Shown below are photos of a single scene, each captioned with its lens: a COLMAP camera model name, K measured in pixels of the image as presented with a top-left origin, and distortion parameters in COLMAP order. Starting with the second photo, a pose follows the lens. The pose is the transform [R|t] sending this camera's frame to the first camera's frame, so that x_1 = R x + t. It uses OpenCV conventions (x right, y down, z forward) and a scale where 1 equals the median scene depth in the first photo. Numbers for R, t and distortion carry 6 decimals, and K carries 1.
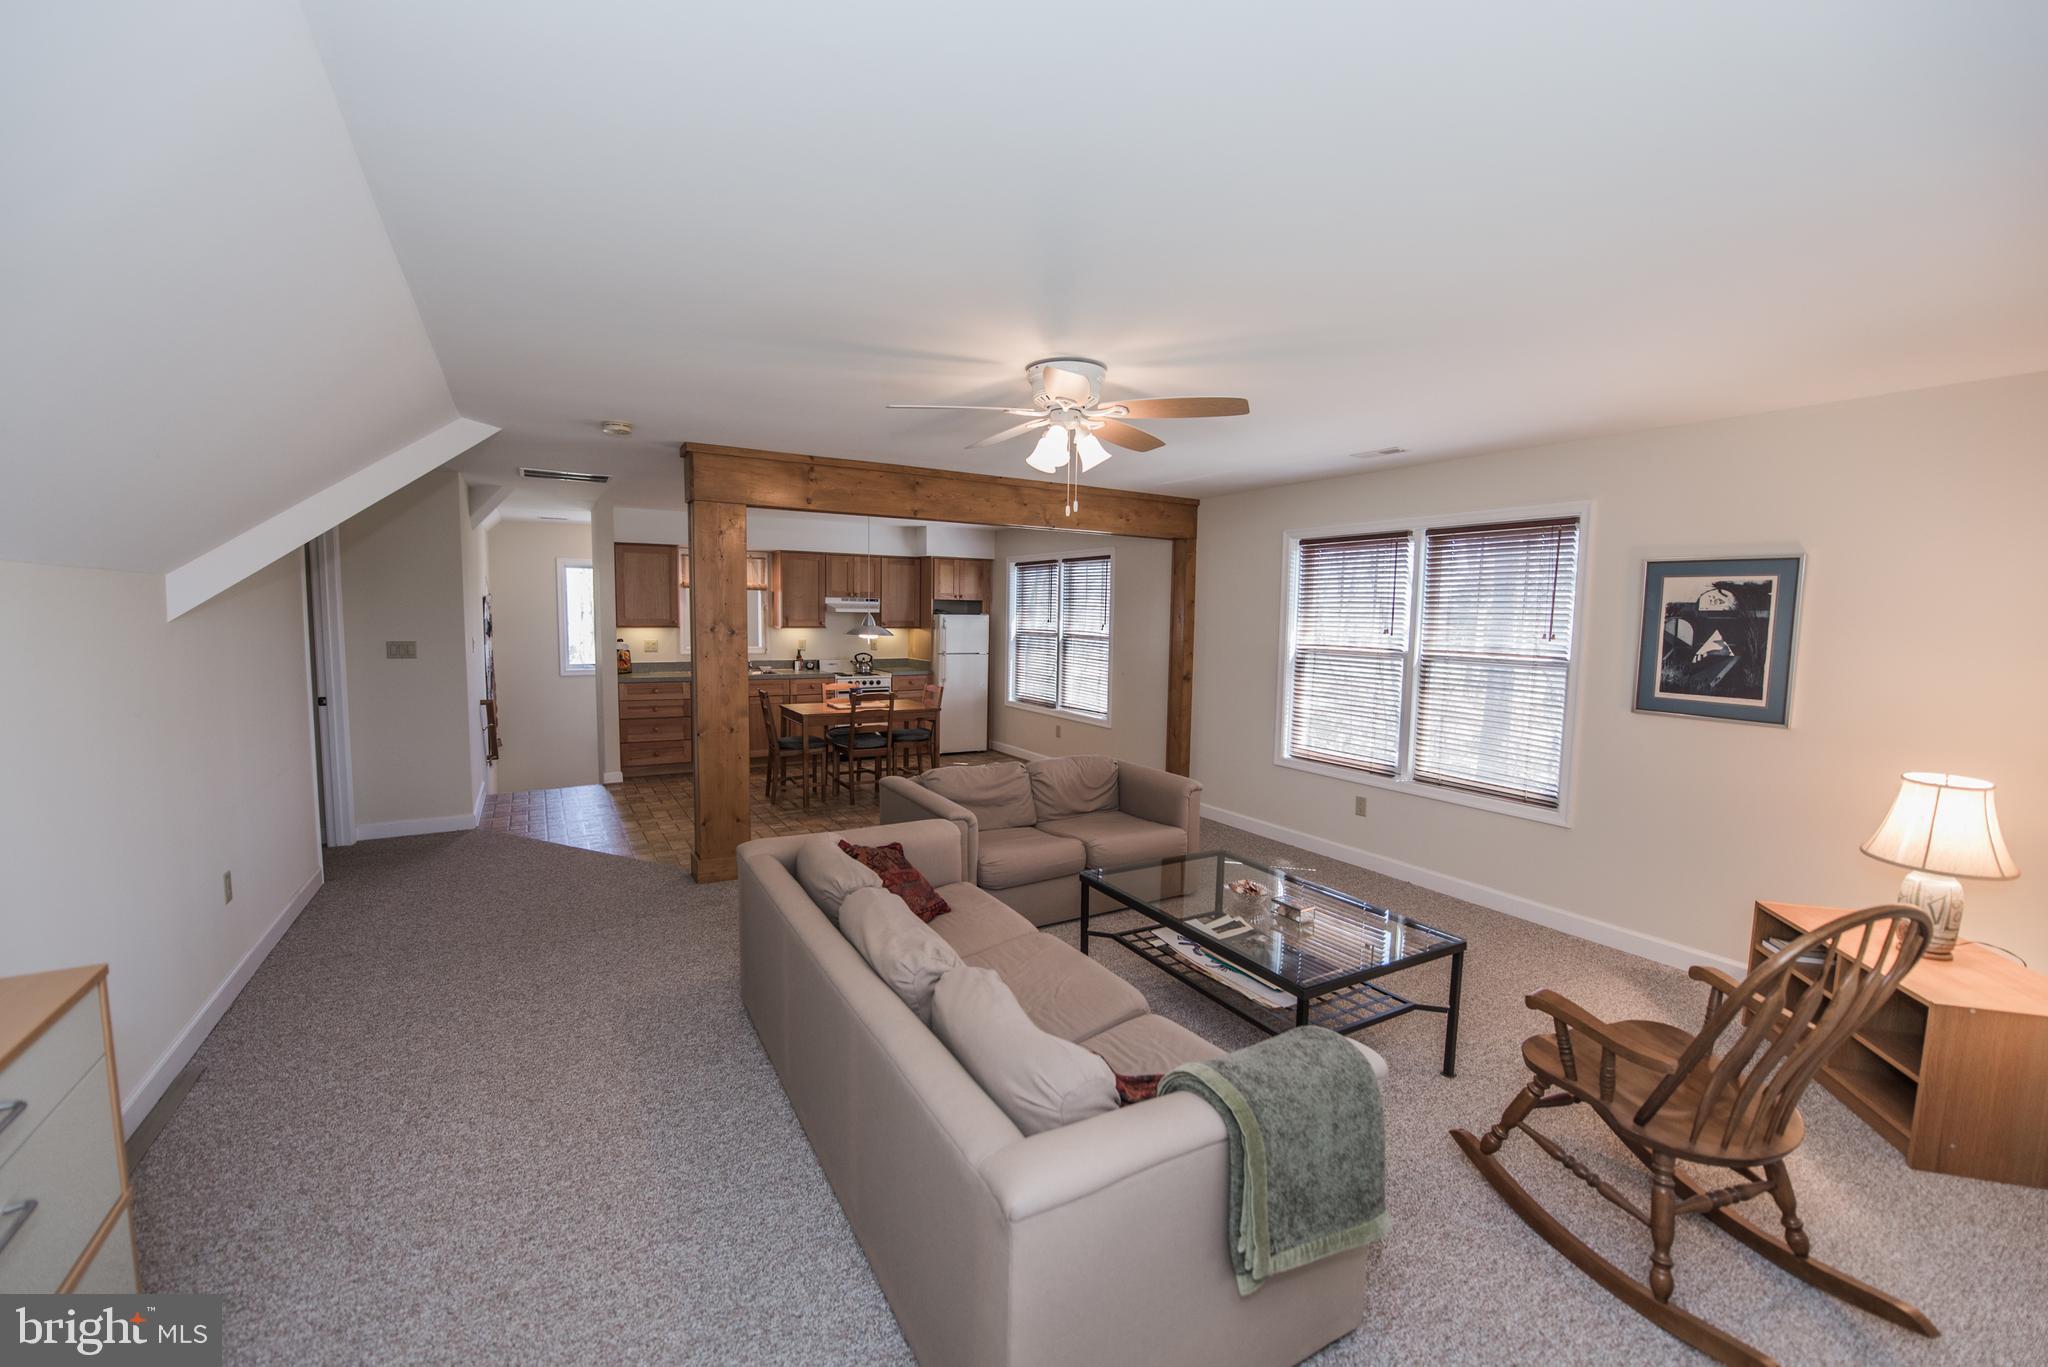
lens RADIAL K [[797.6, 0, 1011.3], [0, 797.6, 692.3], [0, 0, 1]] dist [-0.109211, -0.000062]
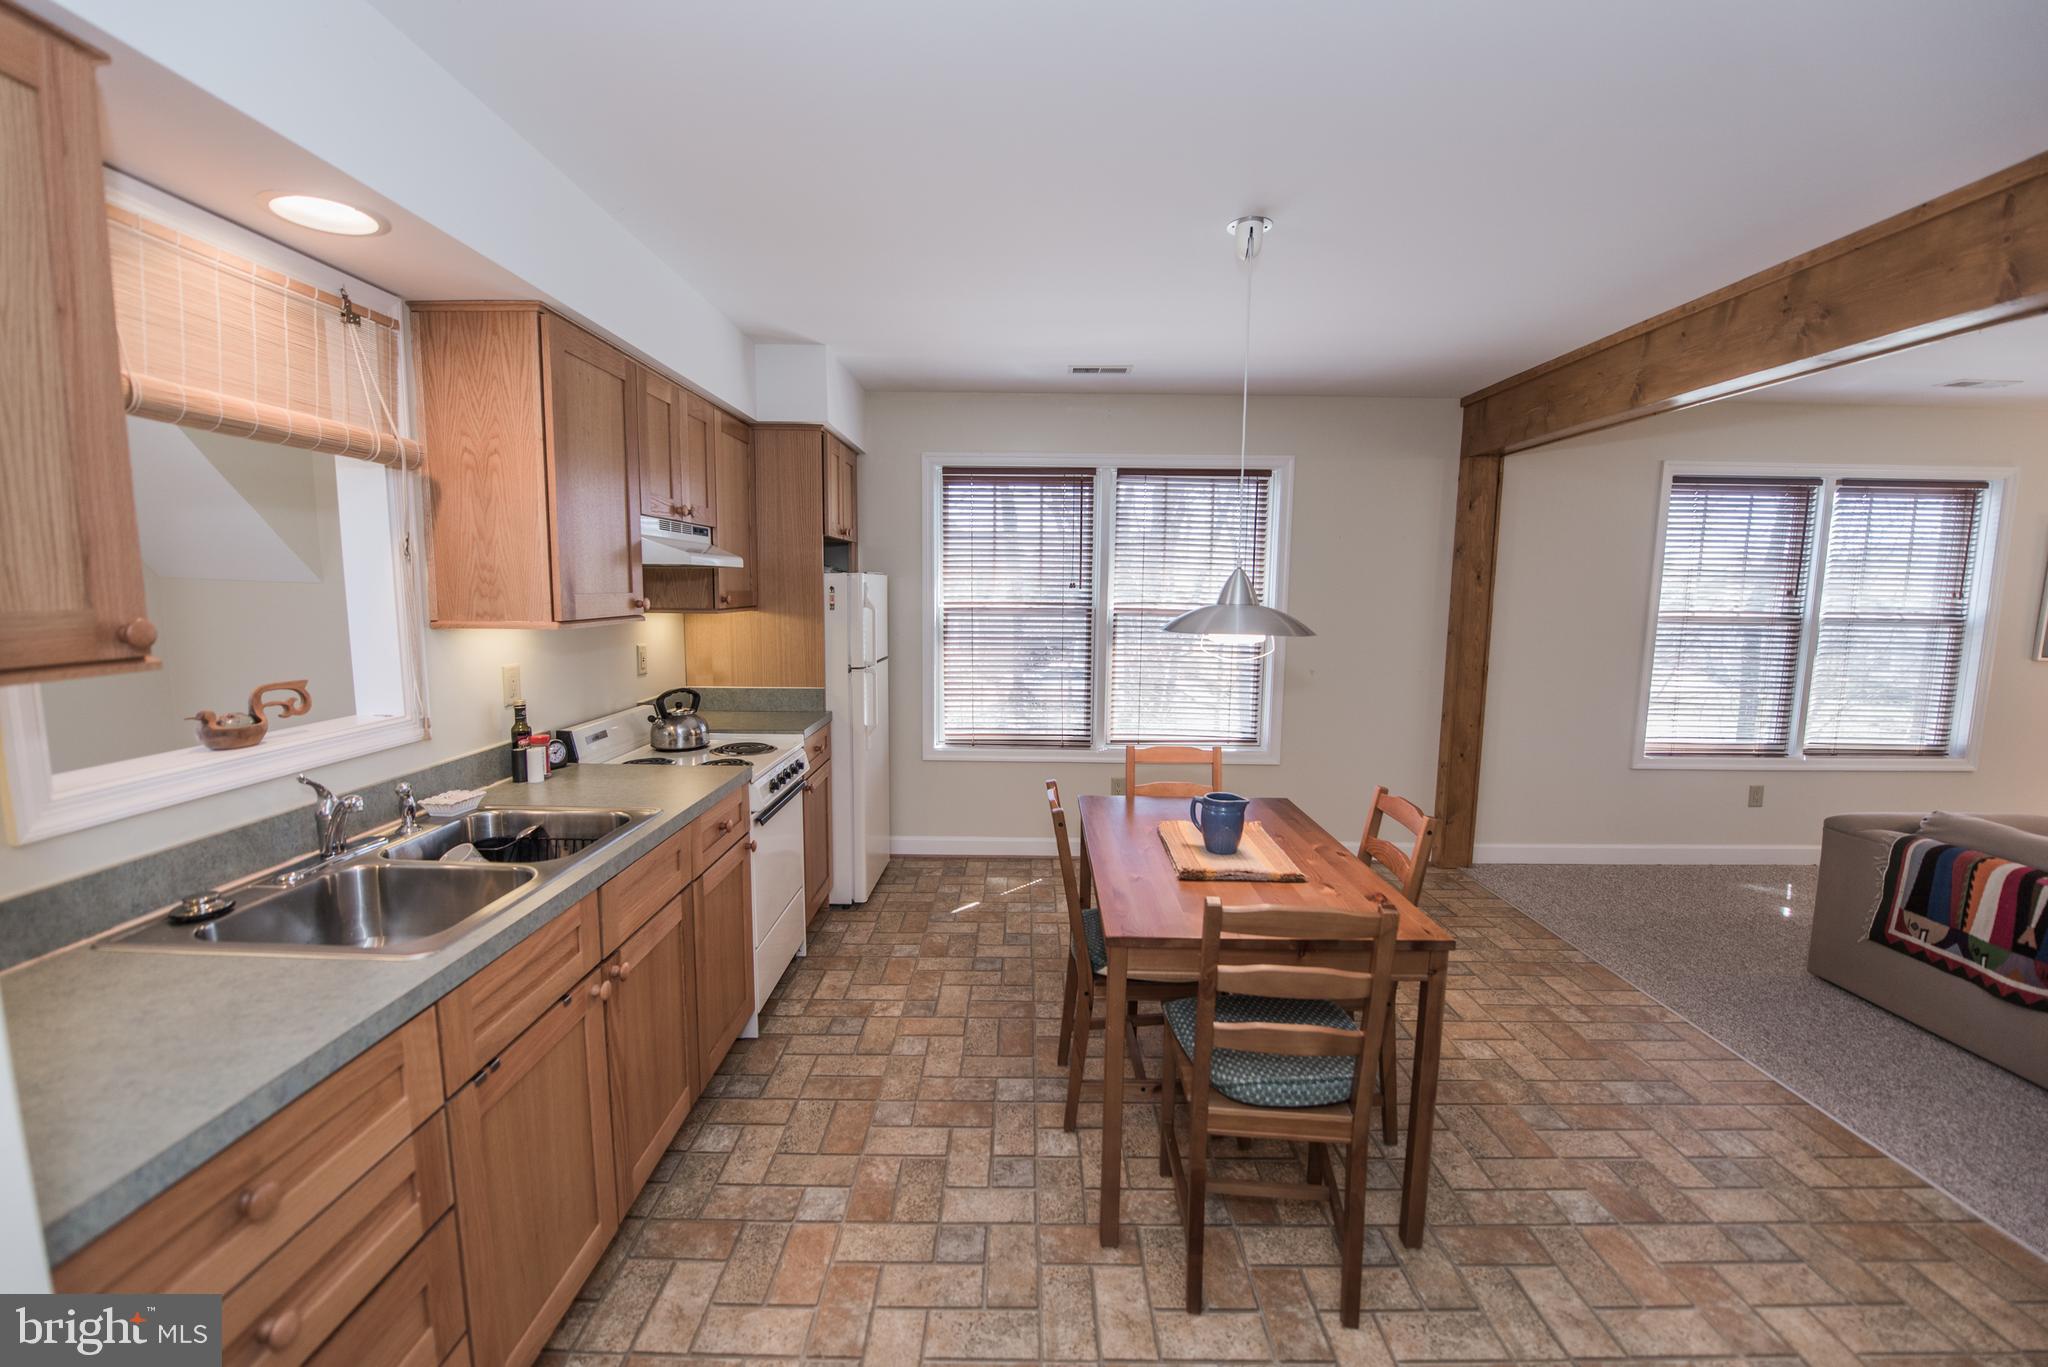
lens RADIAL K [[814.5, 0, 1016.8], [0, 814.5, 682.0], [0, 0, 1]] dist [-0.017540, -0.000374]
pose [[0.510410, -0.120237, 0.851484, -0.414034], [0.079602, 0.992532, 0.092438, -0.073994], [-0.856239, 0.020598, 0.516169, 0.717728]]
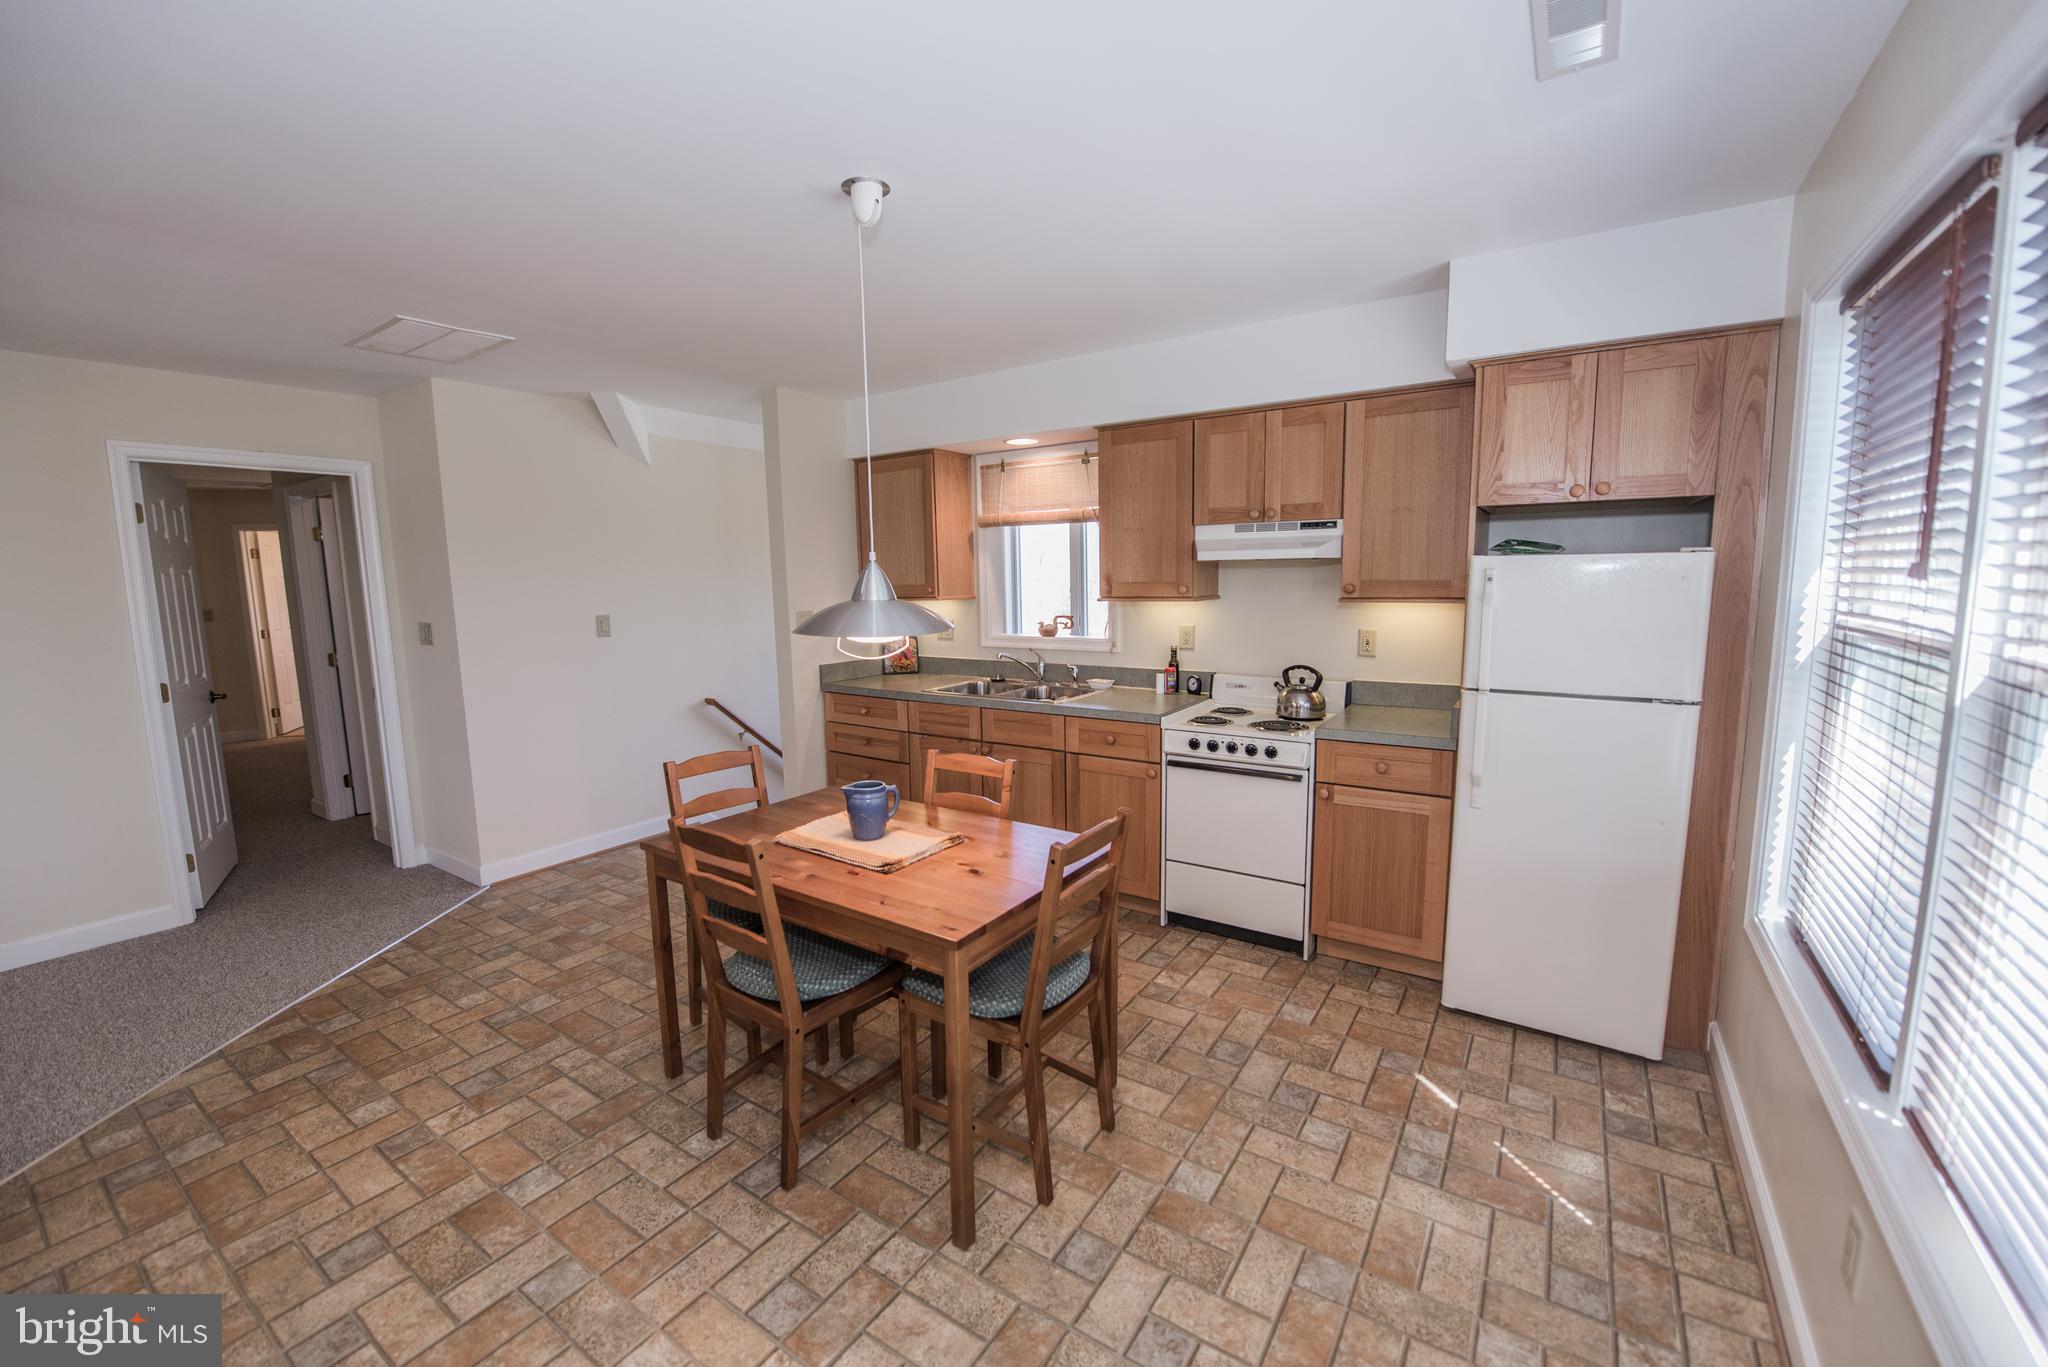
lens RADIAL K [[814.5, 0, 1016.8], [0, 814.5, 682.0], [0, 0, 1]] dist [-0.017540, -0.000374]
pose [[0.437302, 0.088117, -0.894988, 0.109531], [-0.057607, 0.995889, 0.069904, -0.062314], [0.897468, 0.020989, 0.440580, 0.721405]]
